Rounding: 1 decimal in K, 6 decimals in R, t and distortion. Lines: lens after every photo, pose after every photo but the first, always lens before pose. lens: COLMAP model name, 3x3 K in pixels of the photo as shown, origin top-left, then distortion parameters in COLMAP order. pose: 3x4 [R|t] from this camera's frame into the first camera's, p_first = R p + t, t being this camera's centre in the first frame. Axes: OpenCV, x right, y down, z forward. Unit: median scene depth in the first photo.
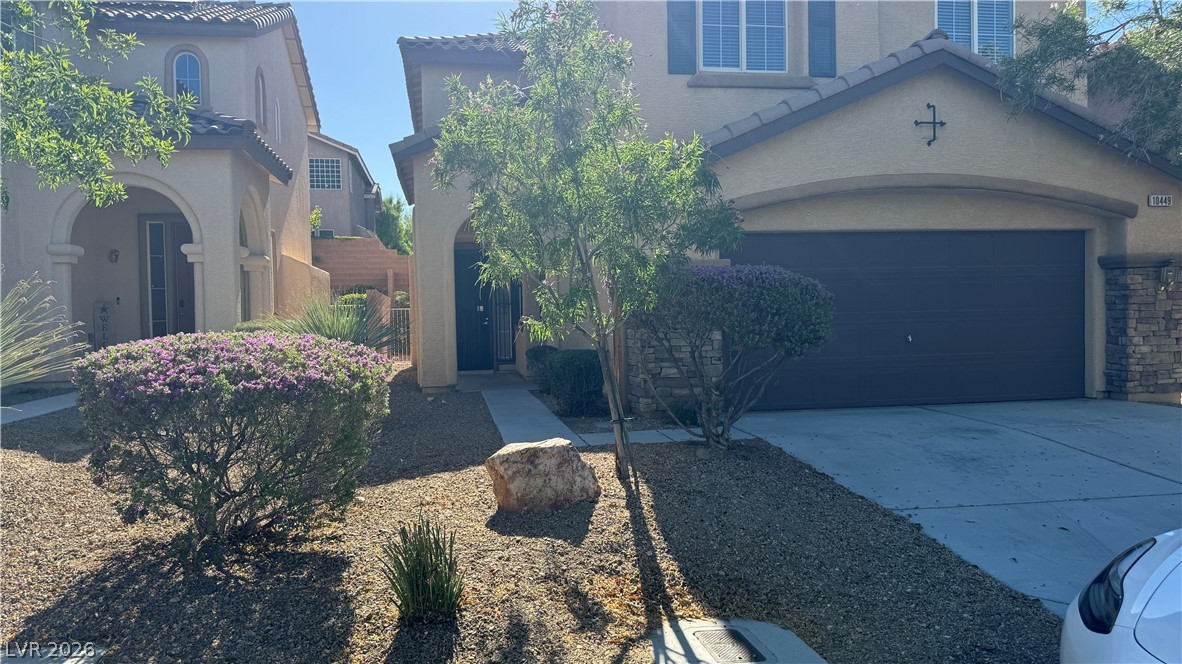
lens RADIAL K [[850.8, 0, 594.0], [0, 850.8, 328.0], [0, 0, 1]] dist [0.106733, -0.148179]
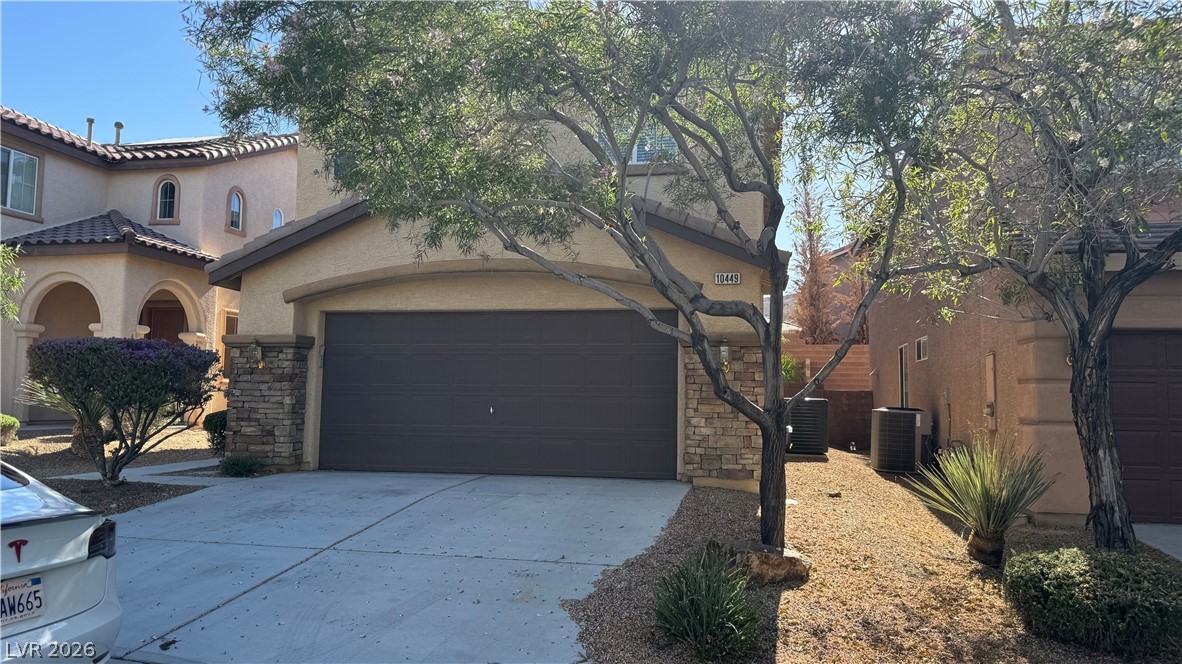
lens RADIAL K [[850.8, 0, 594.0], [0, 850.8, 328.0], [0, 0, 1]] dist [0.106733, -0.148179]
pose [[0.924503, 0.001529, -0.381173, 0.881576], [-0.037522, 0.995500, -0.087012, -0.002638], [0.379325, 0.094745, 0.920400, 0.065311]]
